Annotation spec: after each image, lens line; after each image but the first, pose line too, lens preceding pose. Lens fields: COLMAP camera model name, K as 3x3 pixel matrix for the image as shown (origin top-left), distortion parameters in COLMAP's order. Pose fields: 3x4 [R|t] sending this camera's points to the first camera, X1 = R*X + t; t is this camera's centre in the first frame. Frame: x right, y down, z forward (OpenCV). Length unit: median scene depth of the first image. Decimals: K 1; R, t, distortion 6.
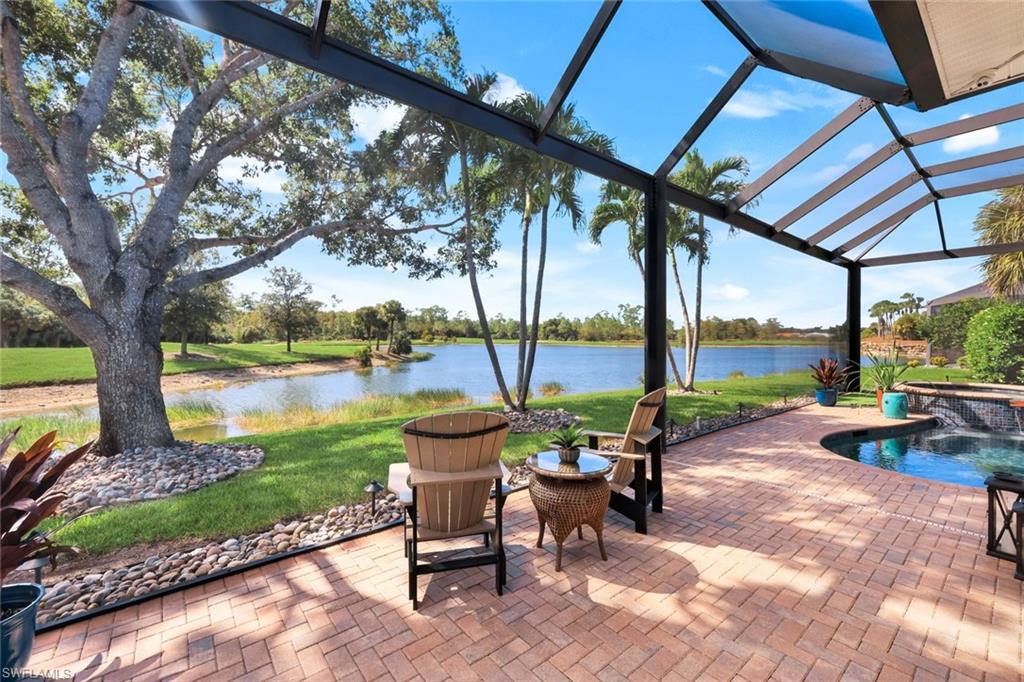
lens RADIAL K [[411.0, 0, 514.6], [0, 411.0, 349.3], [0, 0, 1]] dist [0.007811, -0.002200]
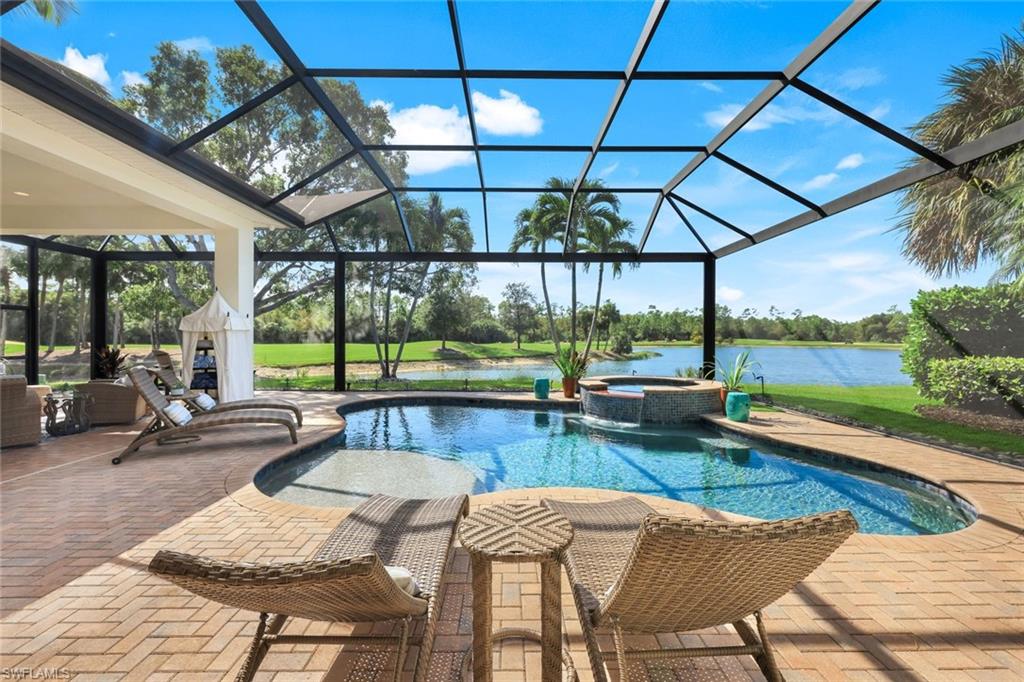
lens RADIAL K [[409.8, 0, 513.8], [0, 409.8, 338.4], [0, 0, 1]] dist [0.015301, -0.001824]
pose [[0.778223, 0.000708, -0.627988, 0.344836], [-0.019433, 0.999548, -0.022955, 0.003706], [0.627687, 0.030067, 0.777885, -0.002344]]
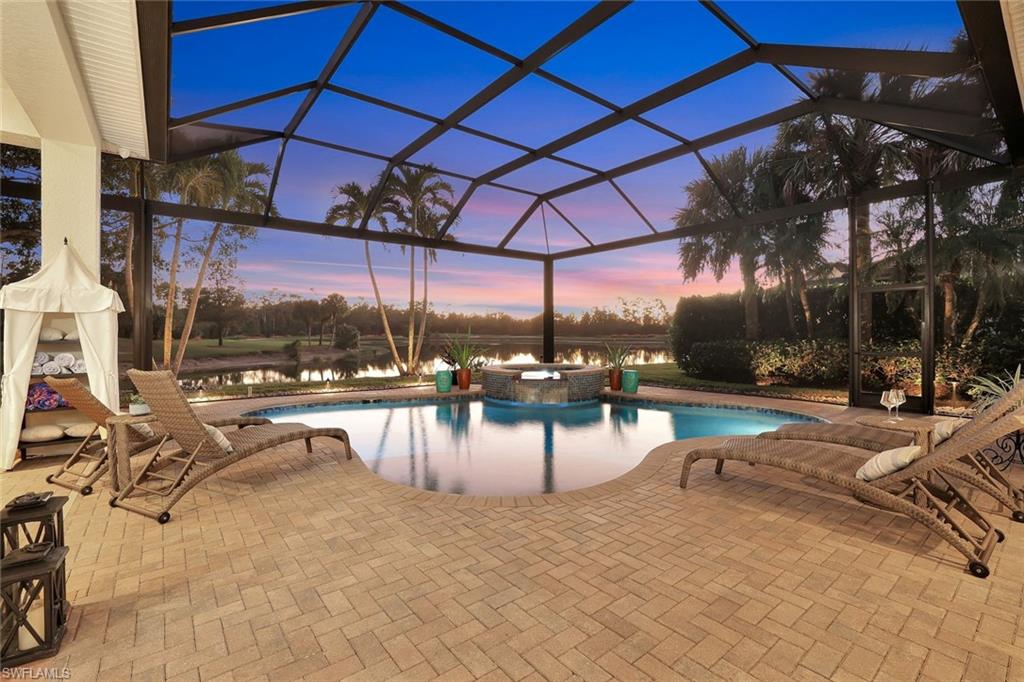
lens RADIAL K [[447.7, 0, 503.4], [0, 447.7, 340.7], [0, 0, 1]] dist [-0.013023, 0.003295]
pose [[0.999471, -0.002410, -0.032438, 0.239389], [0.002100, 0.999952, -0.009583, 0.007746], [0.032460, 0.009509, 0.999428, -0.057950]]
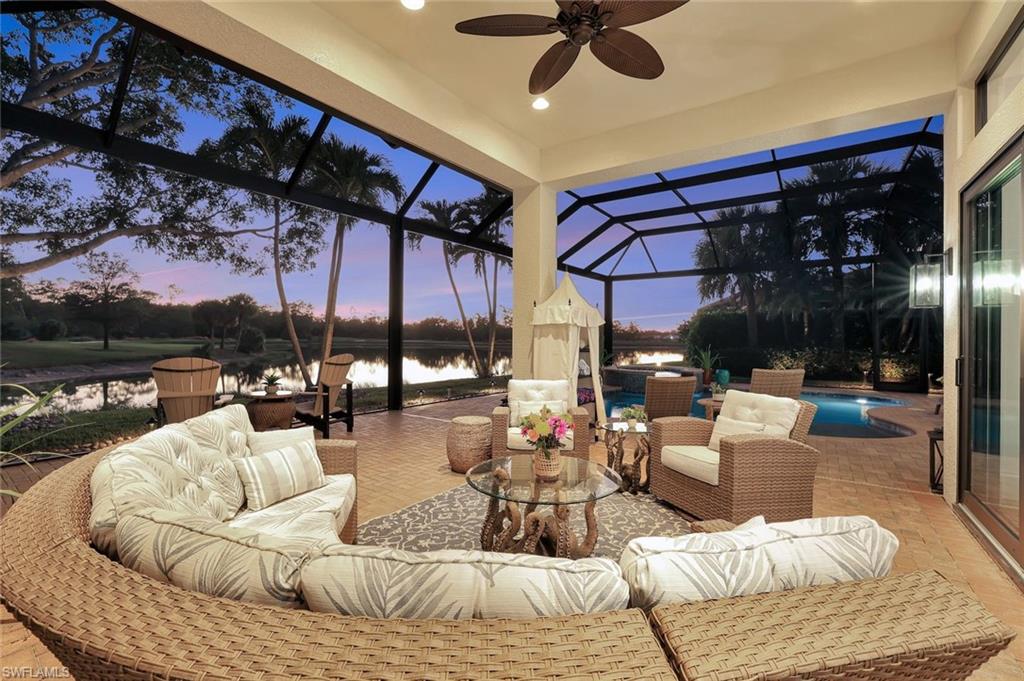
lens RADIAL K [[431.5, 0, 497.6], [0, 431.5, 339.4], [0, 0, 1]] dist [-0.013845, 0.004389]
pose [[0.972201, 0.006974, 0.234045, 0.051401], [-0.001557, 0.999727, -0.023322, 0.006991], [-0.234143, 0.022310, 0.971946, -0.081410]]
